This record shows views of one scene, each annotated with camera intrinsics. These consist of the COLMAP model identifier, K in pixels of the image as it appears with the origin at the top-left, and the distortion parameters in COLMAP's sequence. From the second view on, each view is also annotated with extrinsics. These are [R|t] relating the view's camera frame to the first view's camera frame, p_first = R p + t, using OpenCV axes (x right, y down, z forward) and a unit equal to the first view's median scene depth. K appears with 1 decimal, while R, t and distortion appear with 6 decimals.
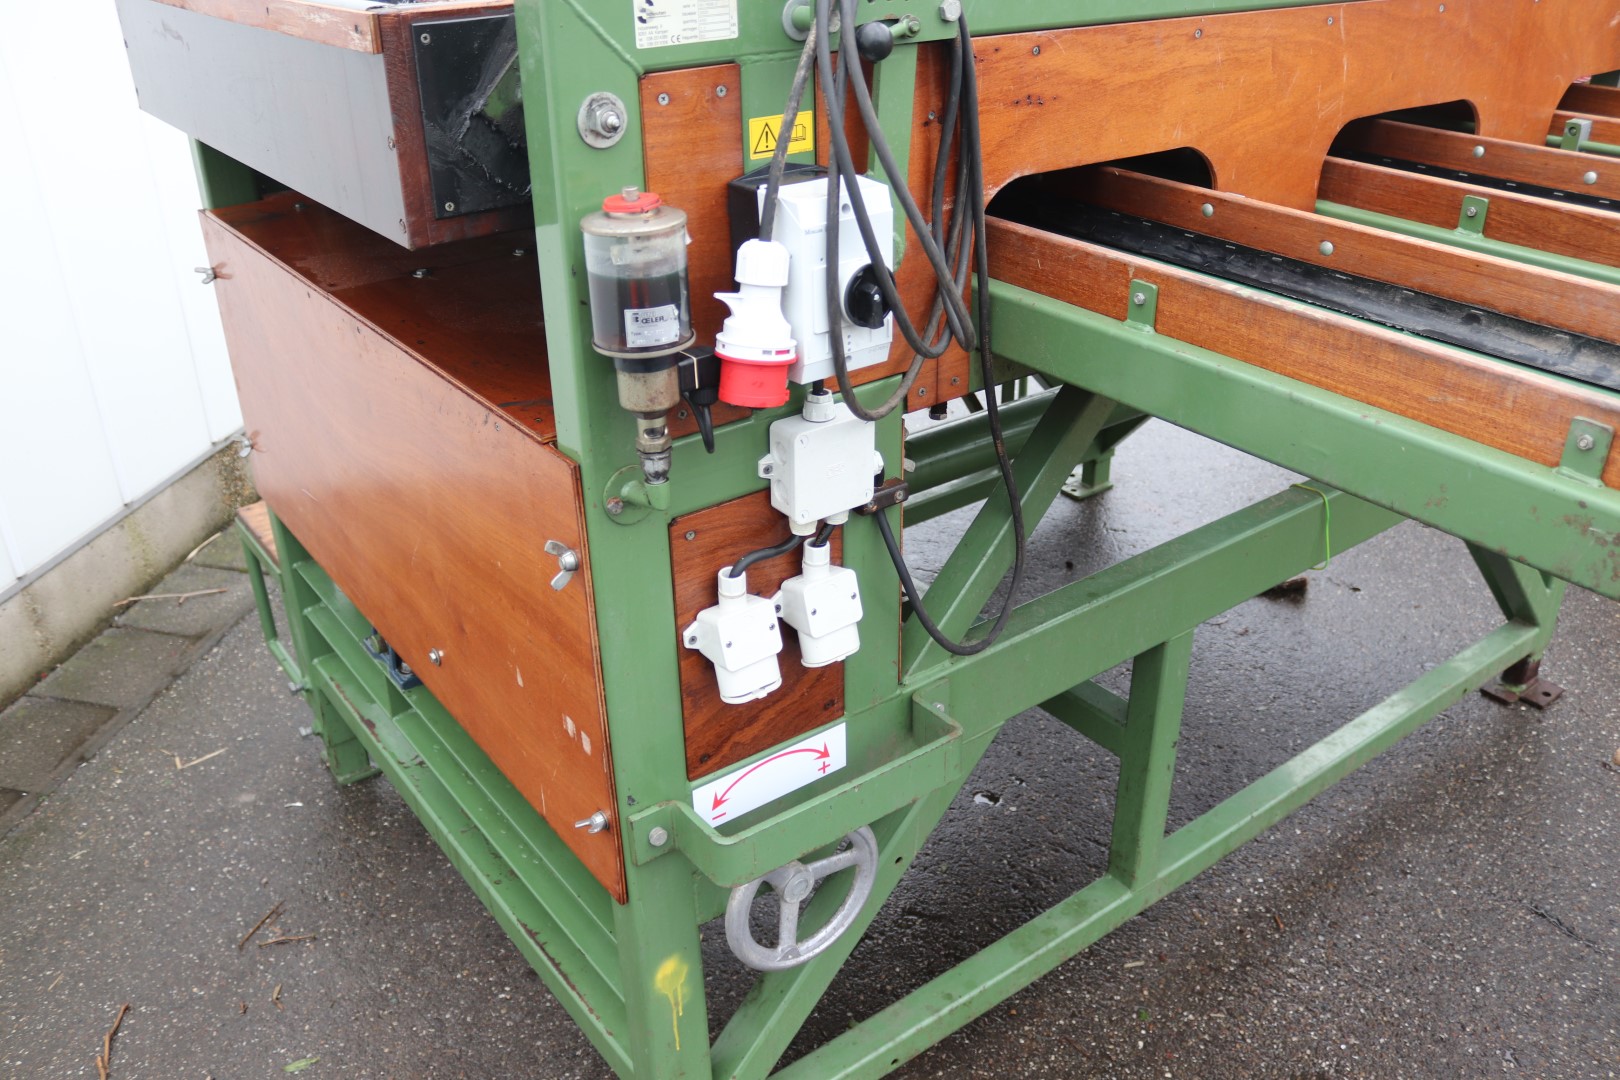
lens RADIAL K [[1339.4, 0, 813.2], [0, 1339.4, 538.2], [0, 0, 1]] dist [-0.086756, 0.006789]
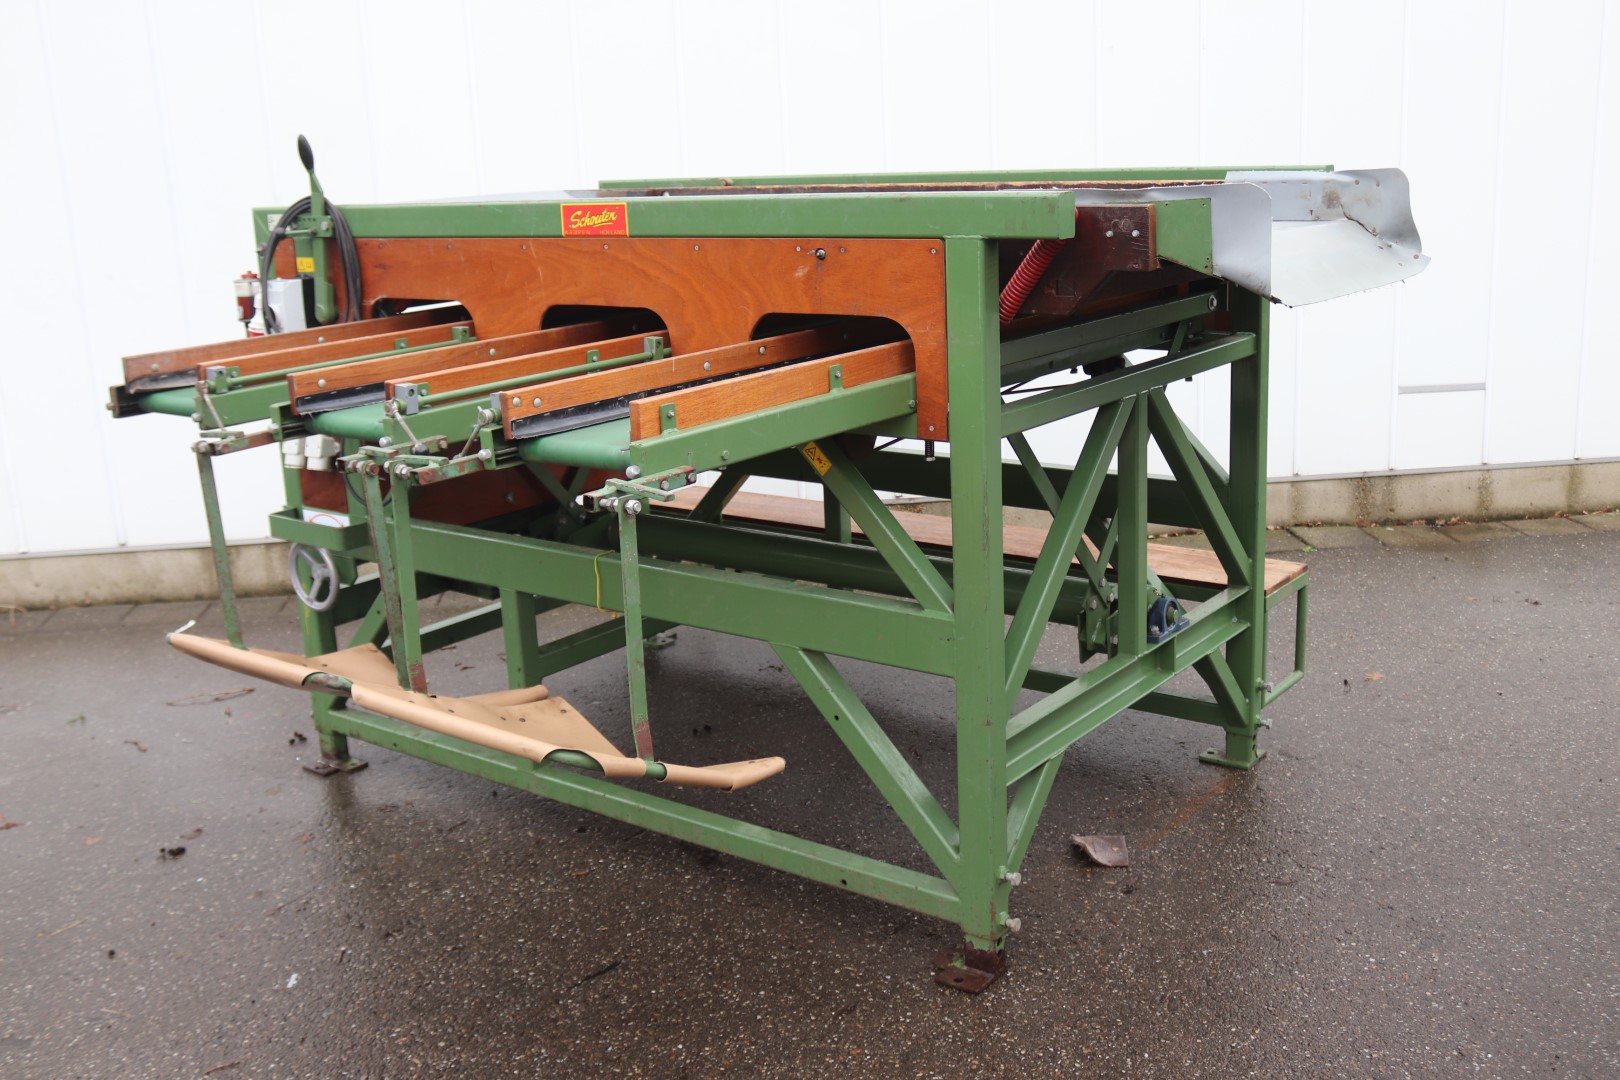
lens RADIAL K [[1599.4, 0, 809.2], [0, 1599.4, 535.7], [0, 0, 1]] dist [-0.098256, 0.000000]
pose [[0.268364, 0.232889, -0.934742, 2.895100], [-0.409365, 0.905934, 0.108183, -0.471943], [0.872010, 0.353619, 0.338457, 0.803883]]
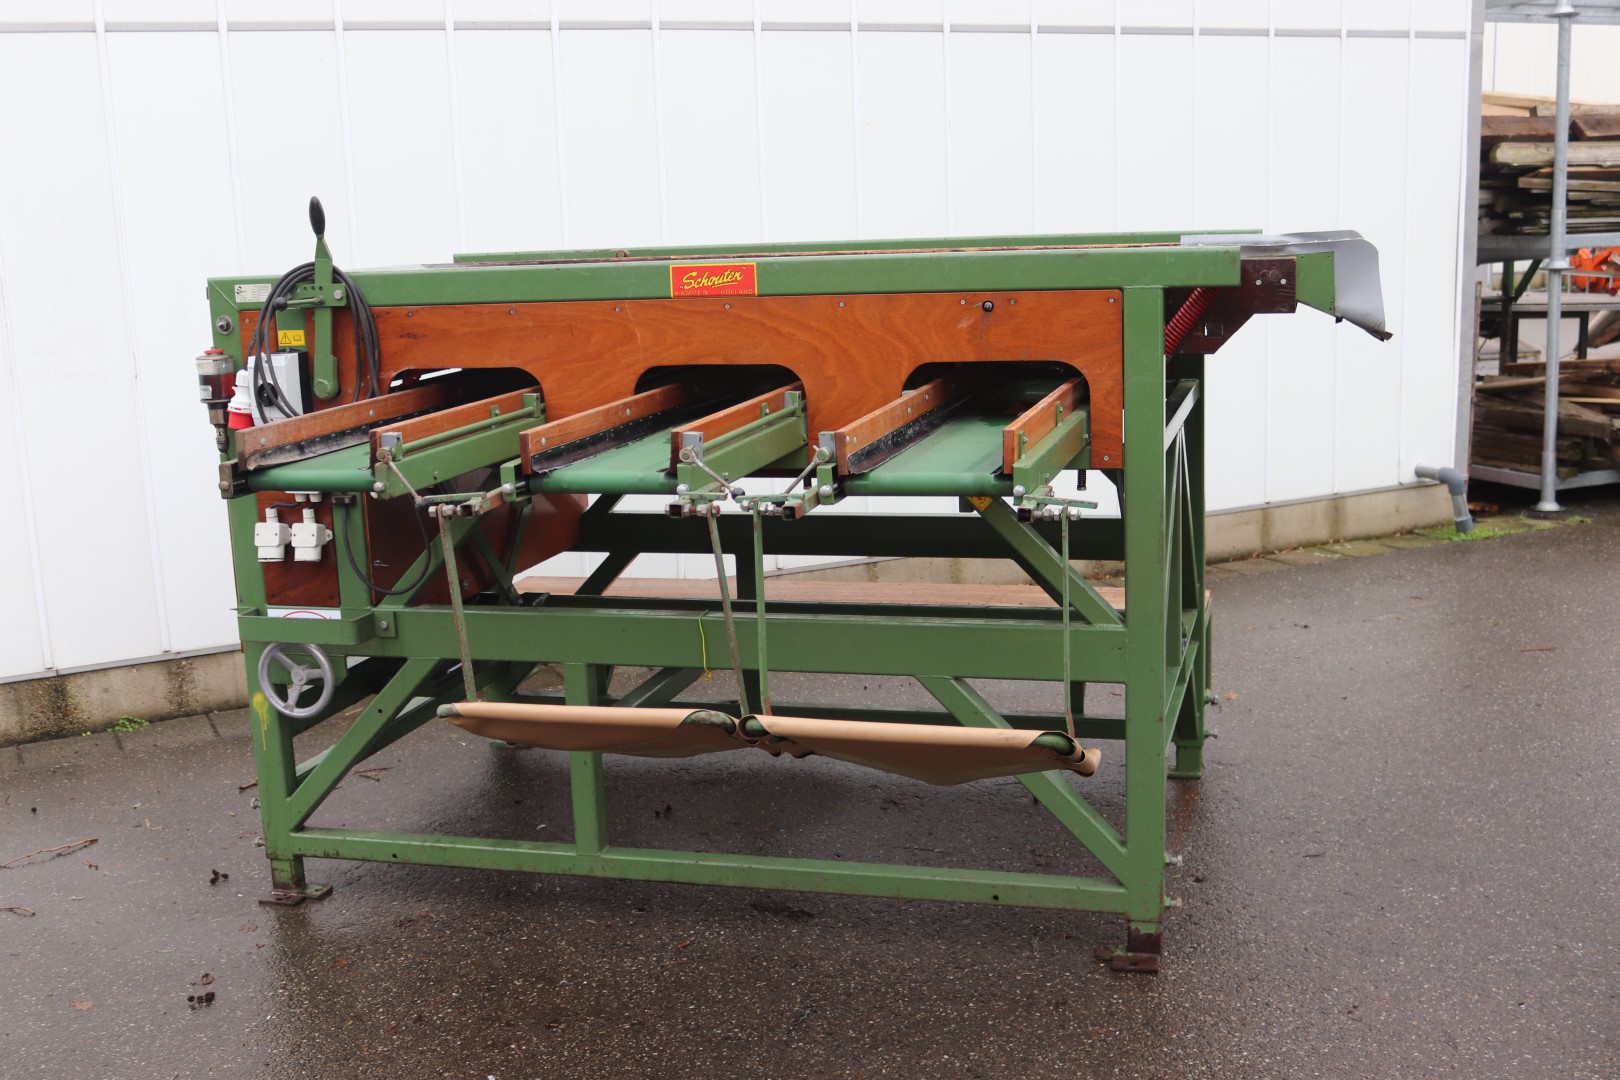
lens RADIAL K [[1812.3, 0, 811.3], [0, 1812.3, 557.8], [0, 0, 1]] dist [-0.091590, 0.000000]
pose [[0.605932, 0.142960, -0.782565, 2.786187], [-0.338689, 0.936471, -0.091168, 0.067157], [0.719817, 0.320288, 0.615857, -0.256494]]
